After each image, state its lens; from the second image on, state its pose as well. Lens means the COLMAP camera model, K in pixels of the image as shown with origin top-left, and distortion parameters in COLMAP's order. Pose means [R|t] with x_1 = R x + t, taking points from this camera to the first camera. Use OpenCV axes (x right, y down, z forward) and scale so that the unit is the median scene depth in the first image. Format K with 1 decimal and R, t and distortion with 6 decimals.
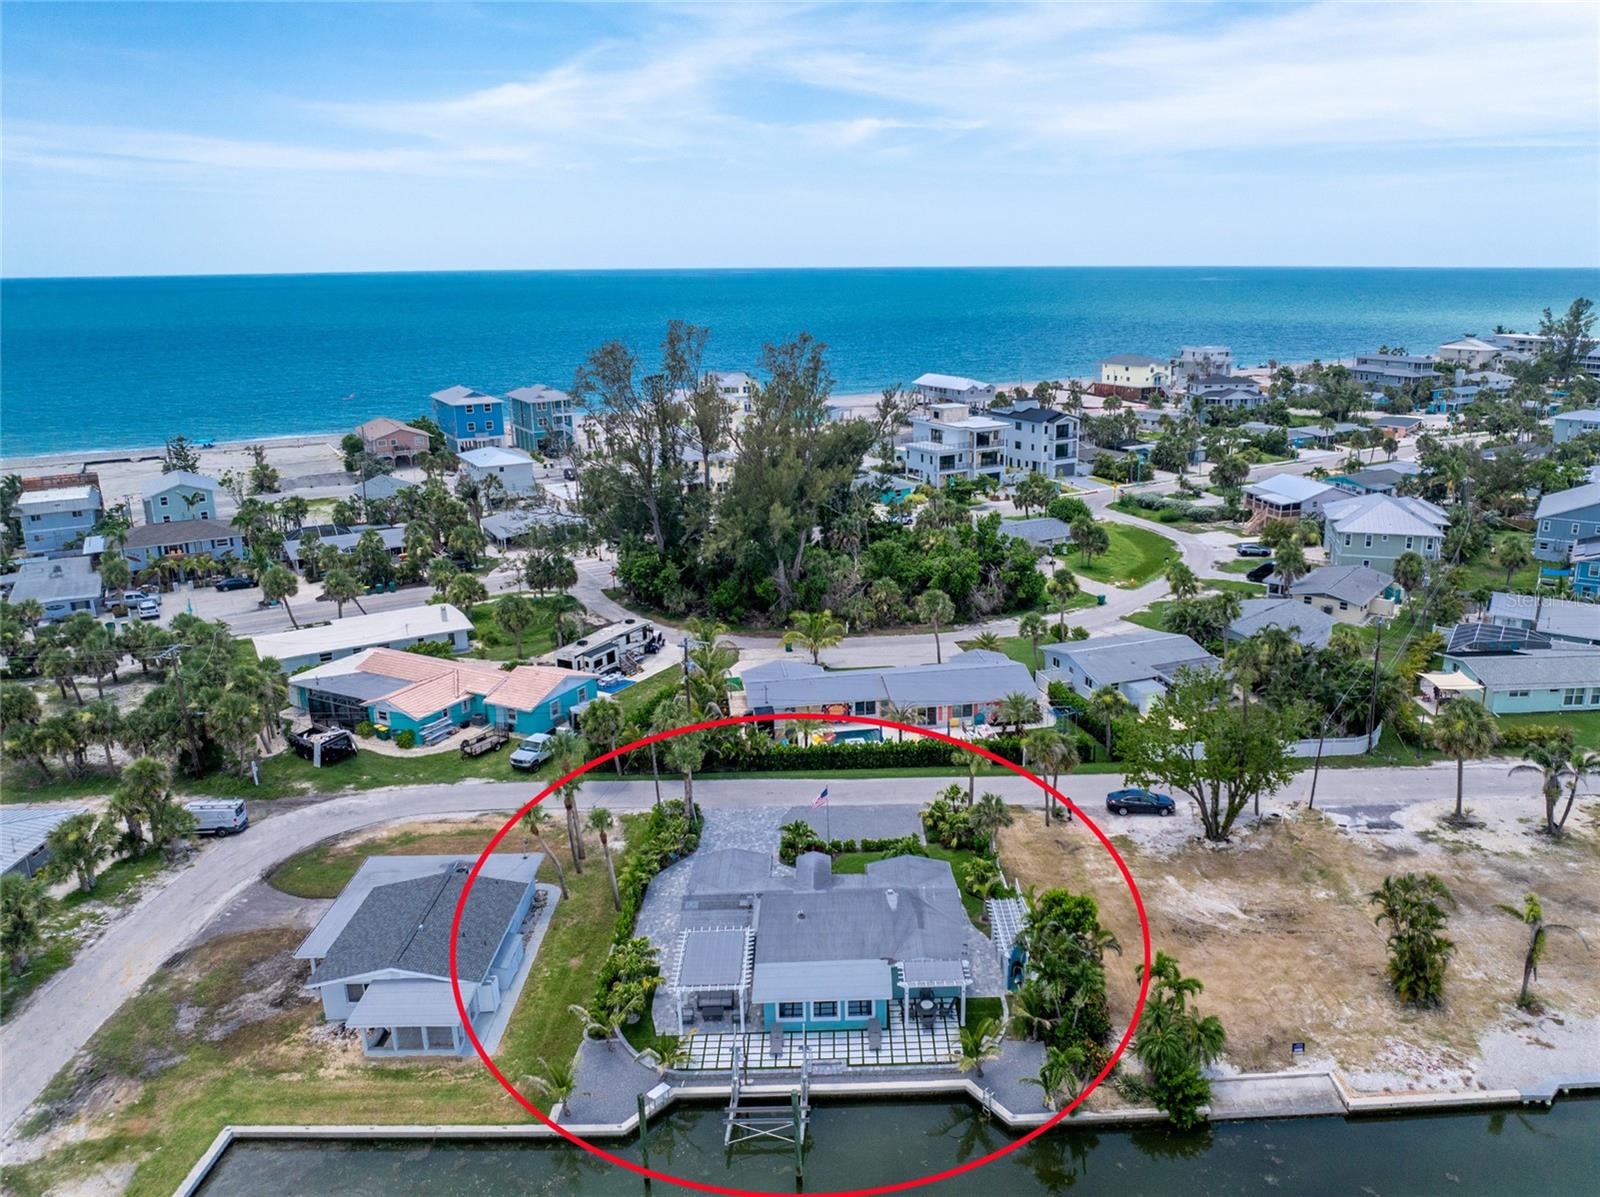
lens RADIAL K [[1136.2, 0, 802.5], [0, 1136.2, 591.1], [0, 0, 1]] dist [-0.032657, -0.017299]
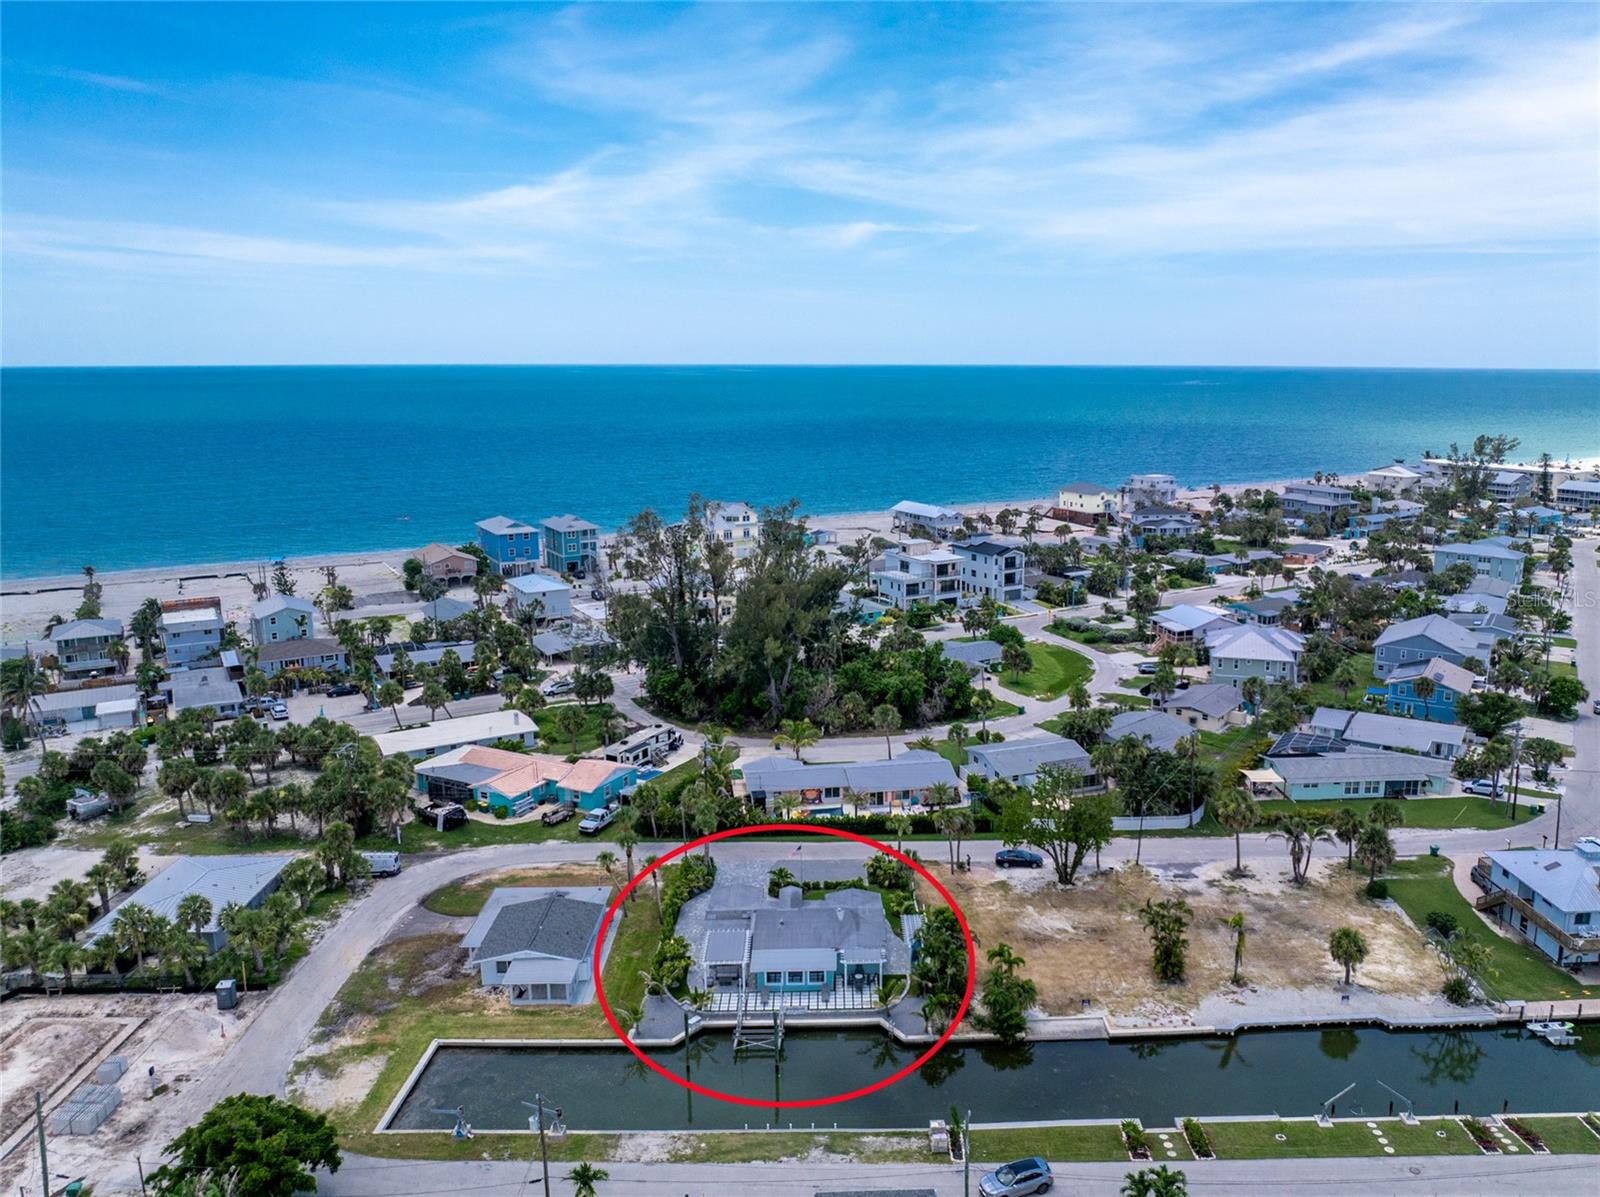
lens RADIAL K [[1136.2, 0, 811.6], [0, 1136.2, 599.5], [0, 0, 1]] dist [-0.032657, -0.017299]
pose [[0.999871, 0.009551, 0.012899, 0.009653], [-0.008614, 0.997448, -0.070877, -0.030208], [-0.013543, 0.070757, 0.997402, -0.359474]]
